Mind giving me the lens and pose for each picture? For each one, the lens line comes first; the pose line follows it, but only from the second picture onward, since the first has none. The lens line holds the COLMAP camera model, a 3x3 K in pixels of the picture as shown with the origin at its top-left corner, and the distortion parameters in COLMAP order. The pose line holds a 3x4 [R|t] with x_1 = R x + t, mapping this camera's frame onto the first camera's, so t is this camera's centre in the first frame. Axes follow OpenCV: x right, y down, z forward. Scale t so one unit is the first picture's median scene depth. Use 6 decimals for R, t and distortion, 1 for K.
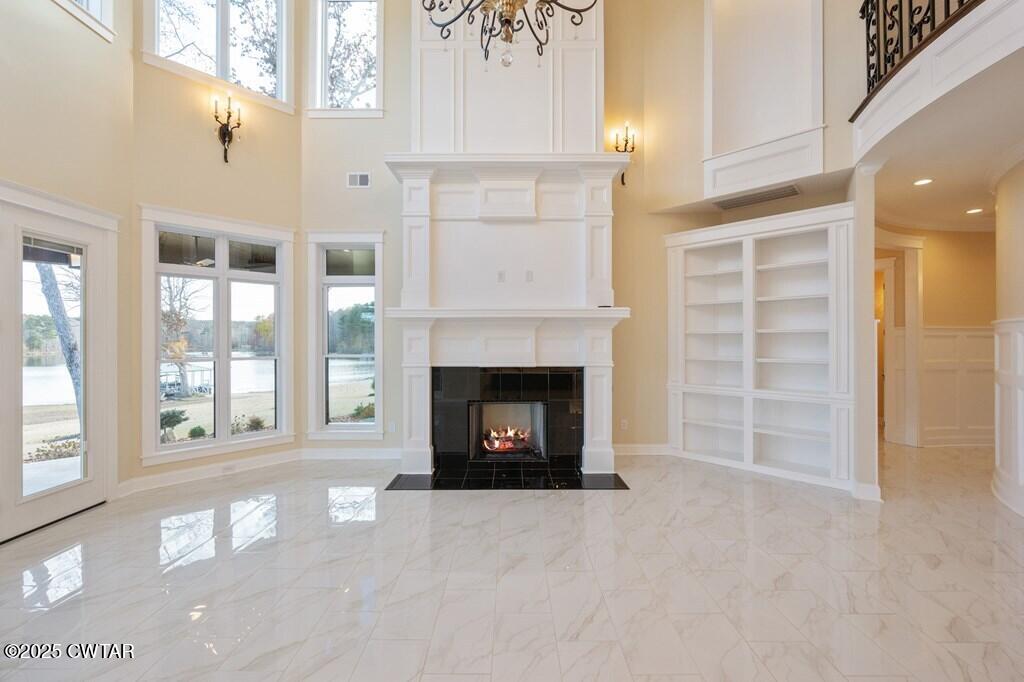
lens RADIAL K [[411.8, 0, 516.7], [0, 411.8, 338.3], [0, 0, 1]] dist [-0.004369, 0.000183]
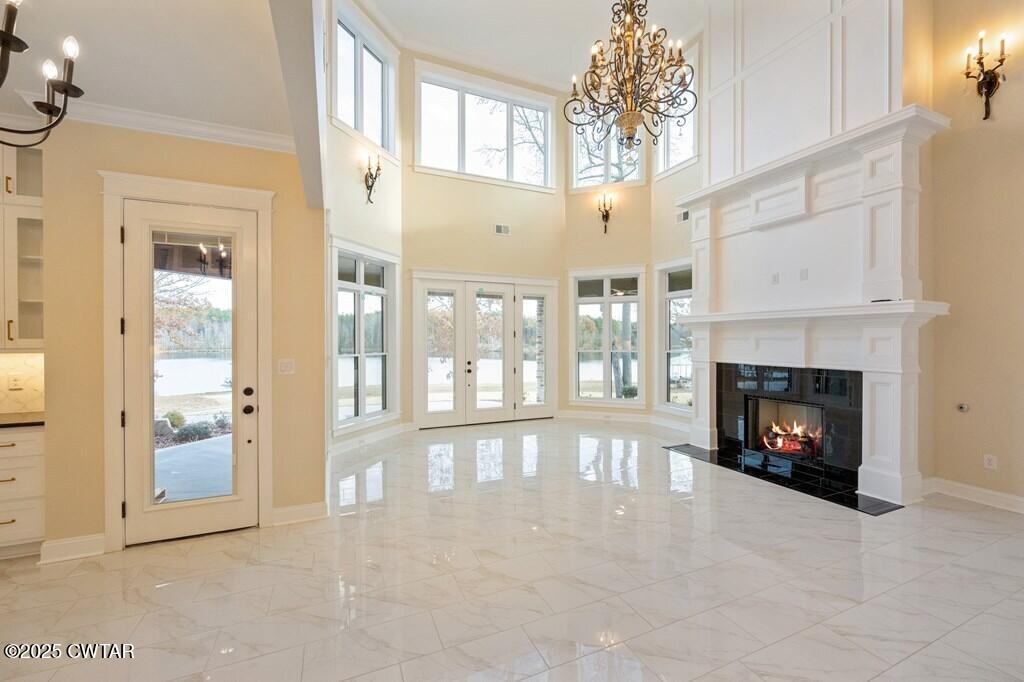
lens RADIAL K [[411.8, 0, 512.9], [0, 411.8, 338.8], [0, 0, 1]] dist [-0.004369, 0.000183]
pose [[0.407849, 0.001186, -0.913049, 0.650722], [0.003446, 0.999990, 0.002838, -0.004388], [0.913043, -0.004304, 0.407841, -0.027036]]
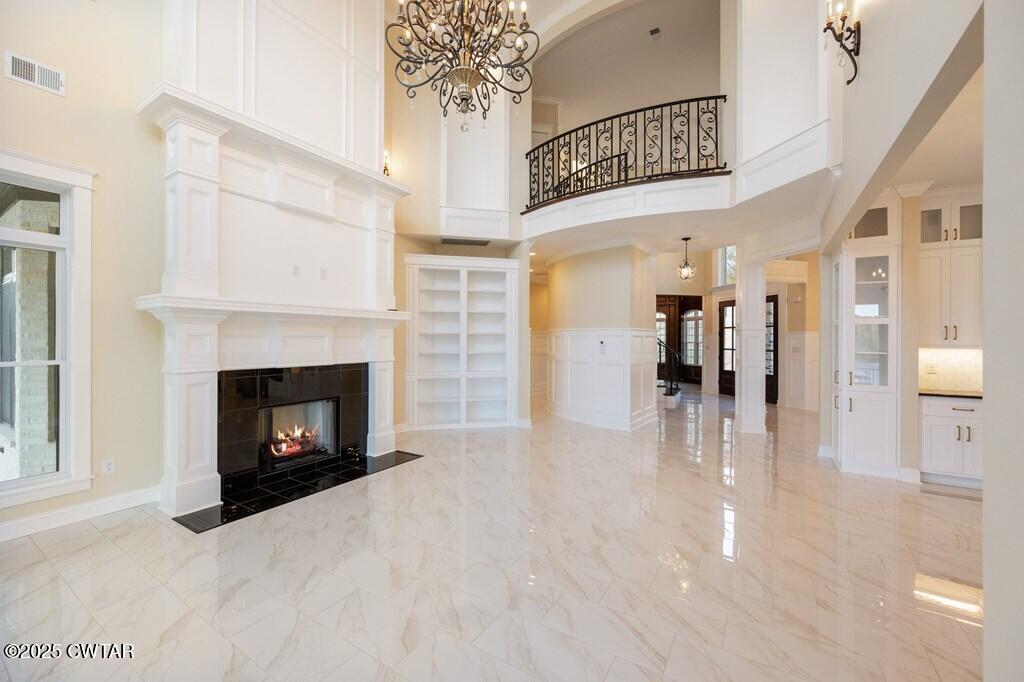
lens RADIAL K [[411.8, 0, 509.5], [0, 411.8, 339.2], [0, 0, 1]] dist [-0.004369, 0.000183]
pose [[0.524015, 0.001211, 0.851708, -0.593063], [-0.006212, 0.999978, 0.002400, 0.000900], [-0.851687, -0.006548, 0.524011, 0.096241]]
